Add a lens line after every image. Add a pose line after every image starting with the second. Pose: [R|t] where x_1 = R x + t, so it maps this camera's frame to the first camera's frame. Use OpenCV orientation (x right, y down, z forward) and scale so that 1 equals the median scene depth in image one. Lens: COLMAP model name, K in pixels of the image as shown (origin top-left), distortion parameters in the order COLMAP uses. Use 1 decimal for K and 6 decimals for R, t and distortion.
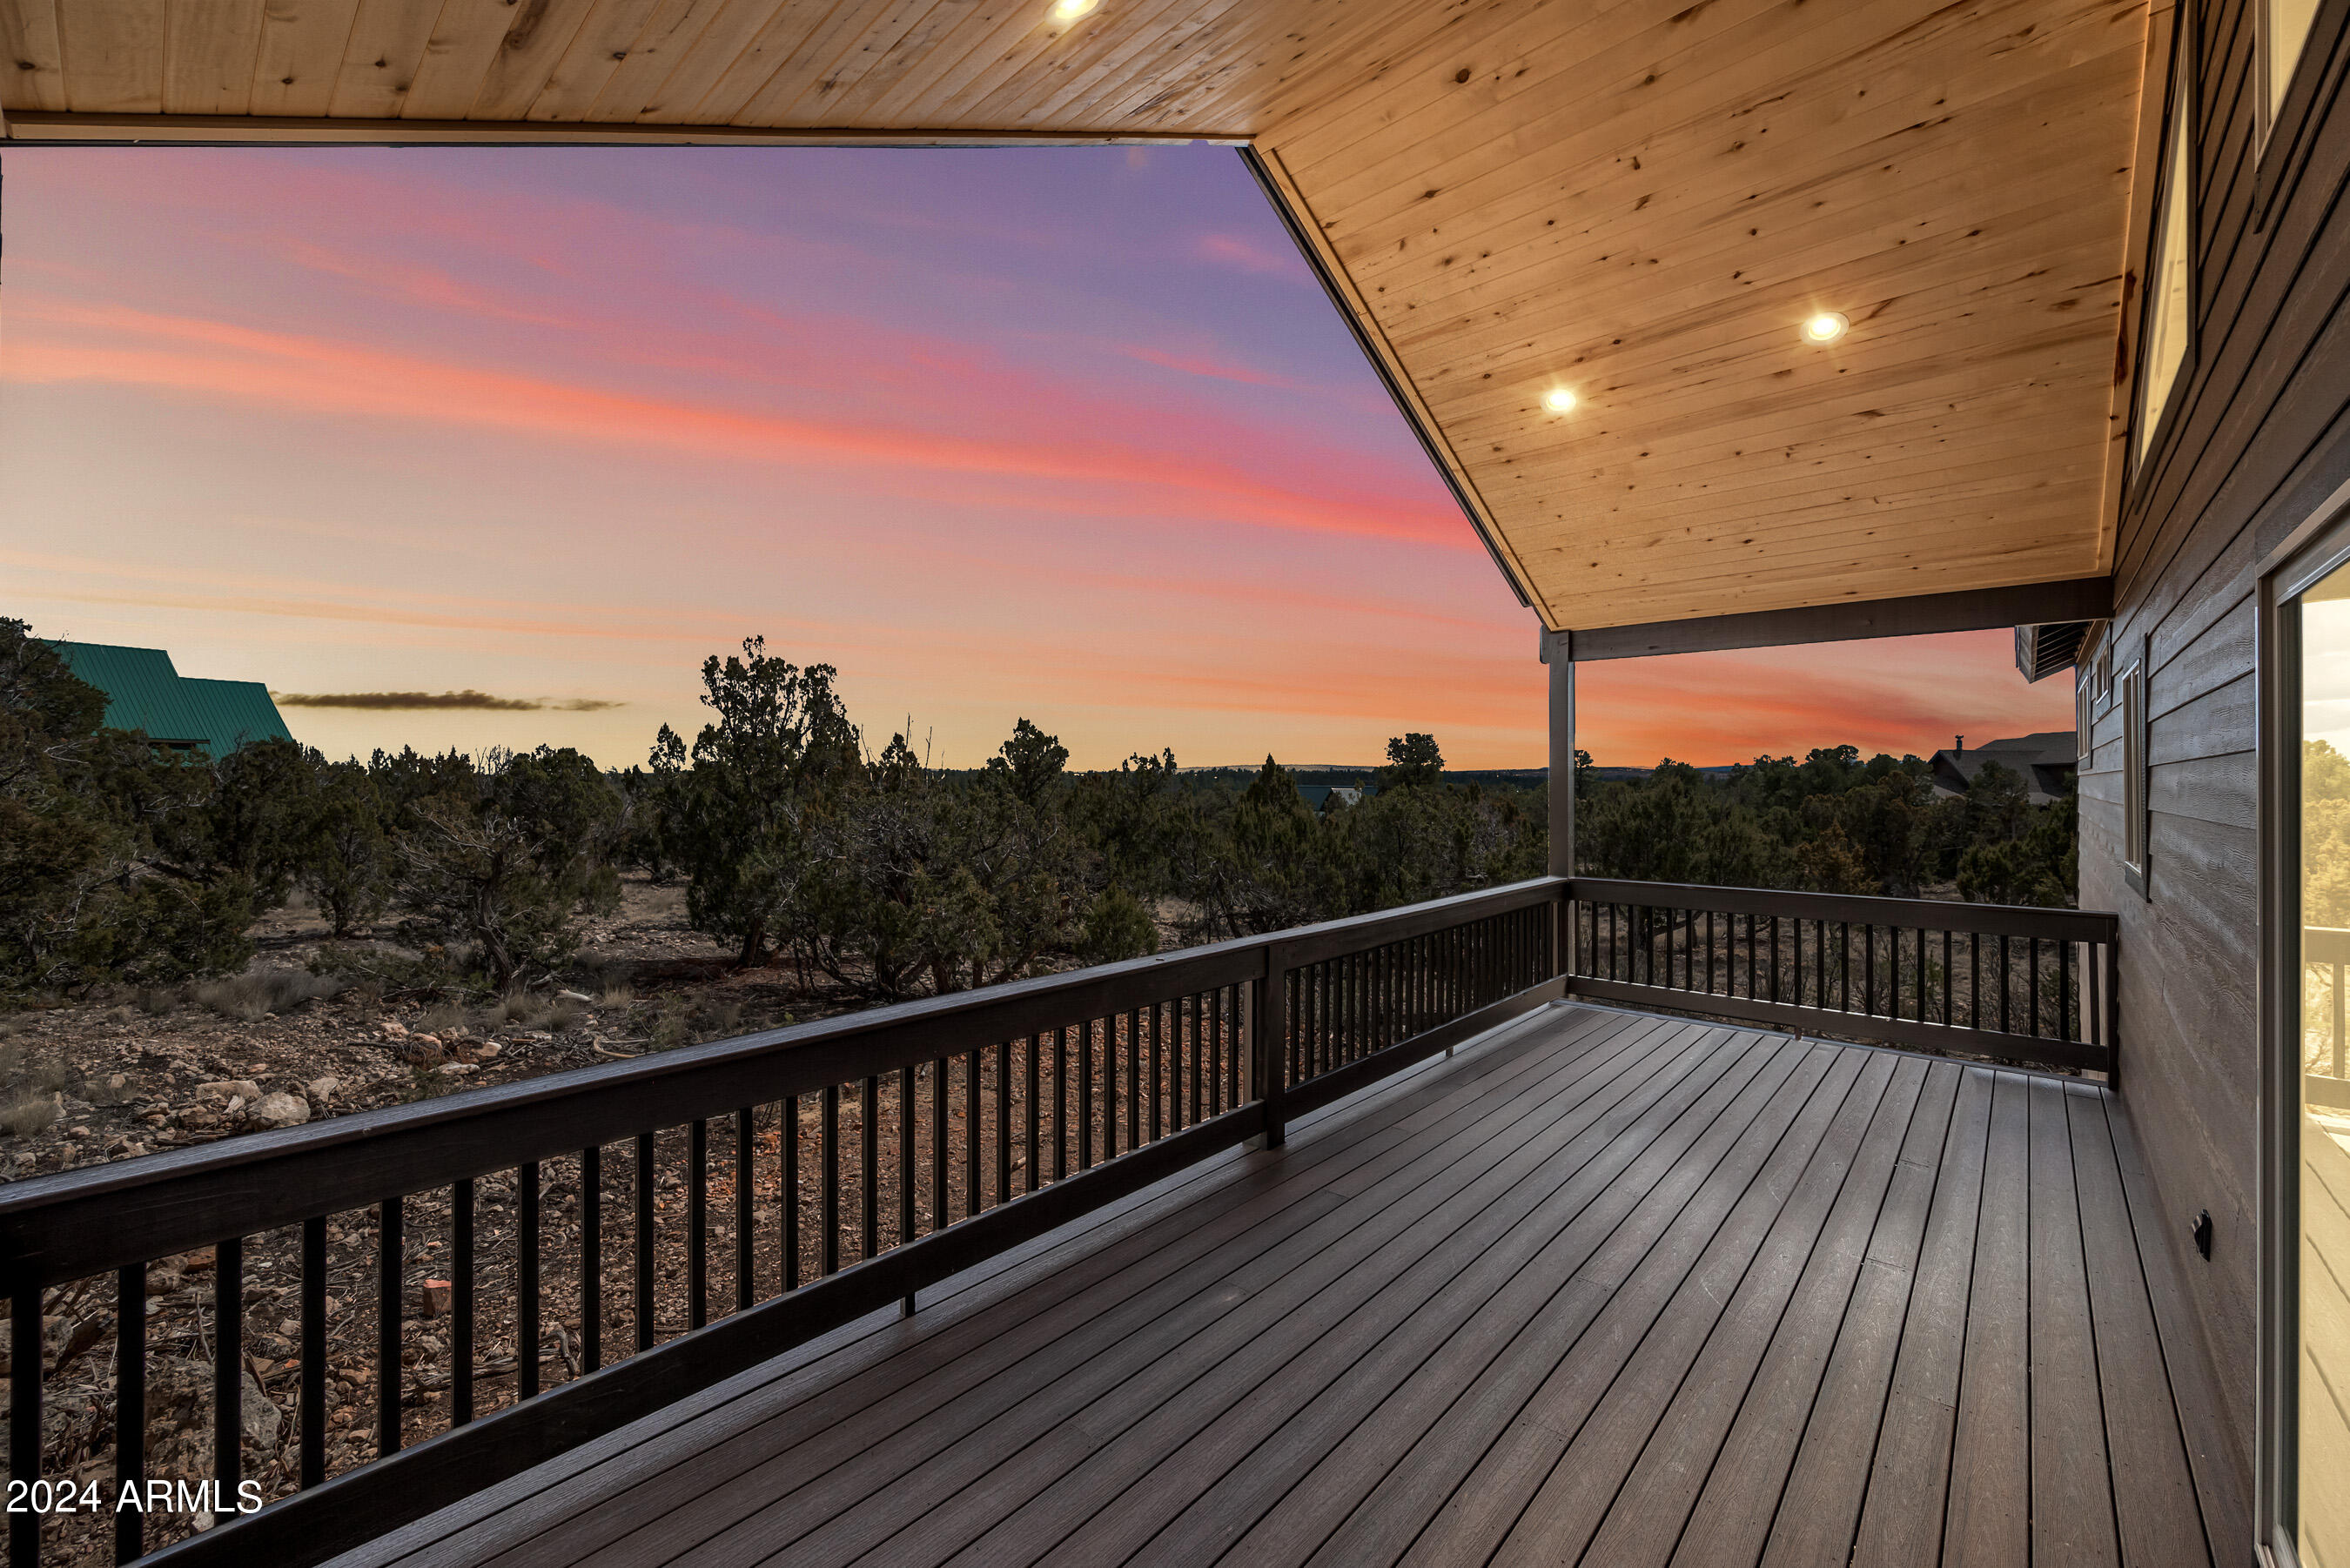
lens RADIAL K [[933.3, 0, 1180.1], [0, 933.3, 774.4], [0, 0, 1]] dist [-0.002350, 0.000471]
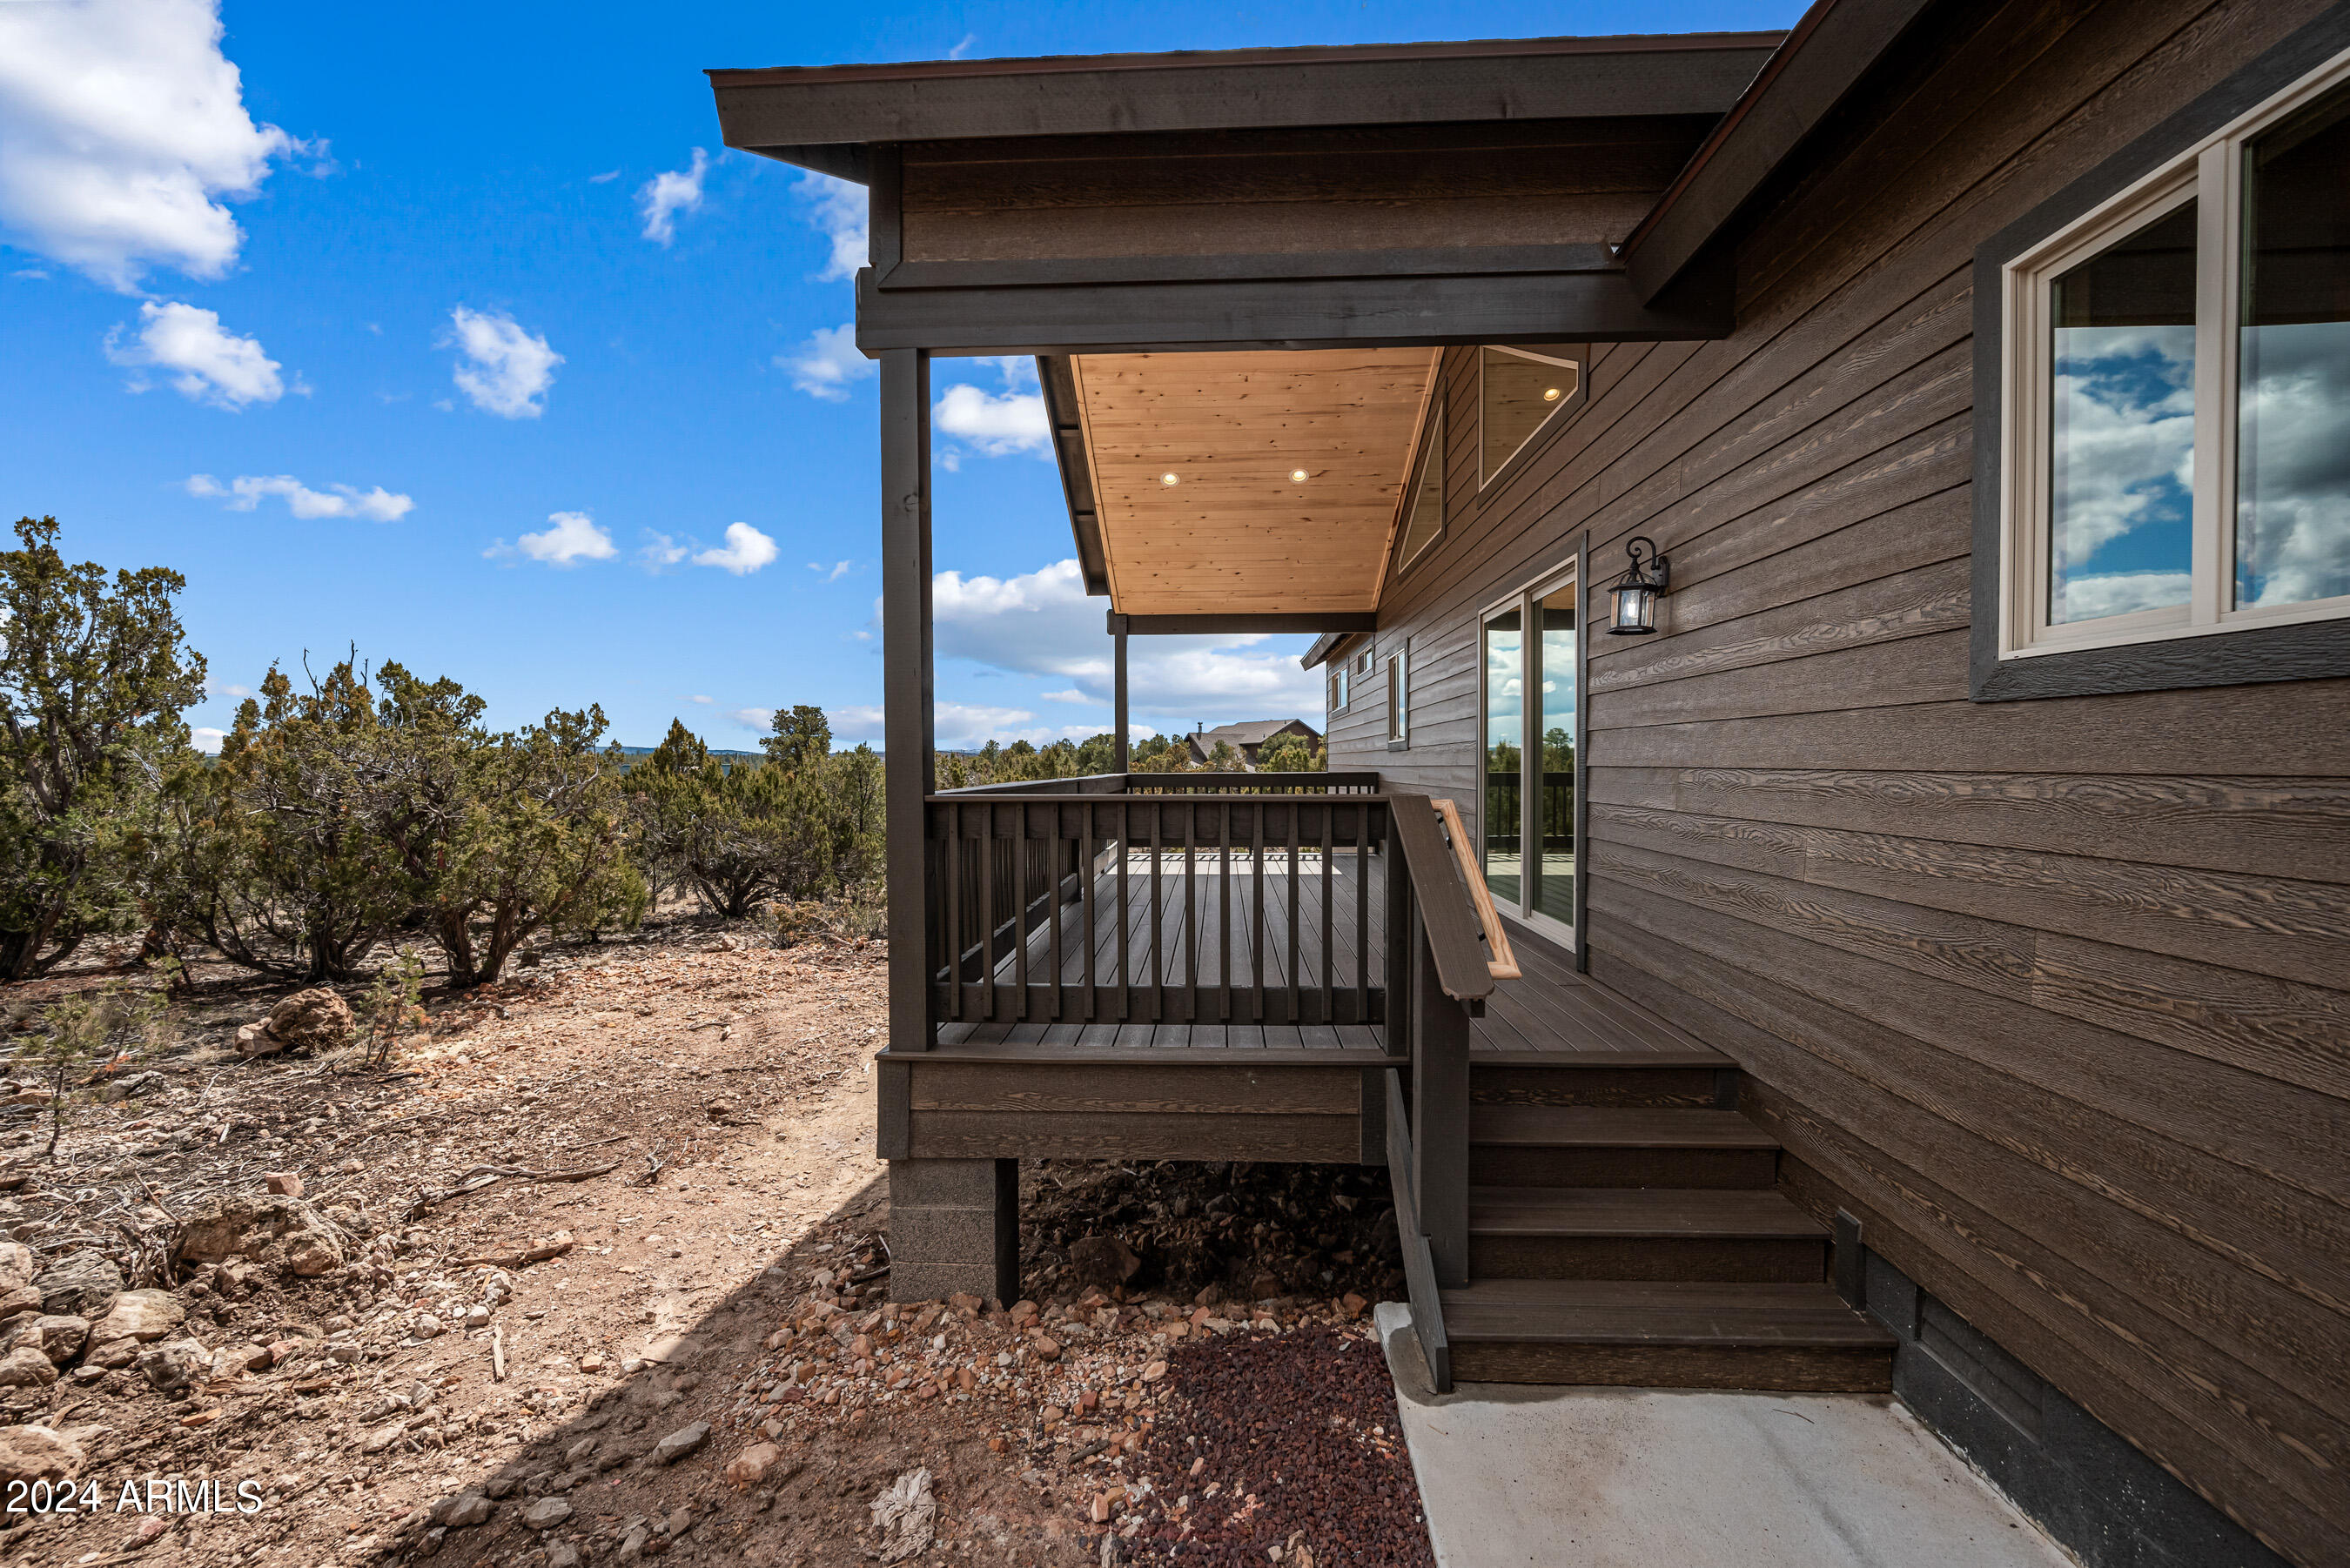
lens RADIAL K [[933.3, 0, 1172.6], [0, 933.3, 782.4], [0, 0, 1]] dist [-0.002350, 0.000471]
pose [[0.773383, -0.018299, 0.633675, -0.542064], [0.001960, 0.999648, 0.026475, 0.088785], [-0.633936, -0.019234, 0.773147, -0.269708]]
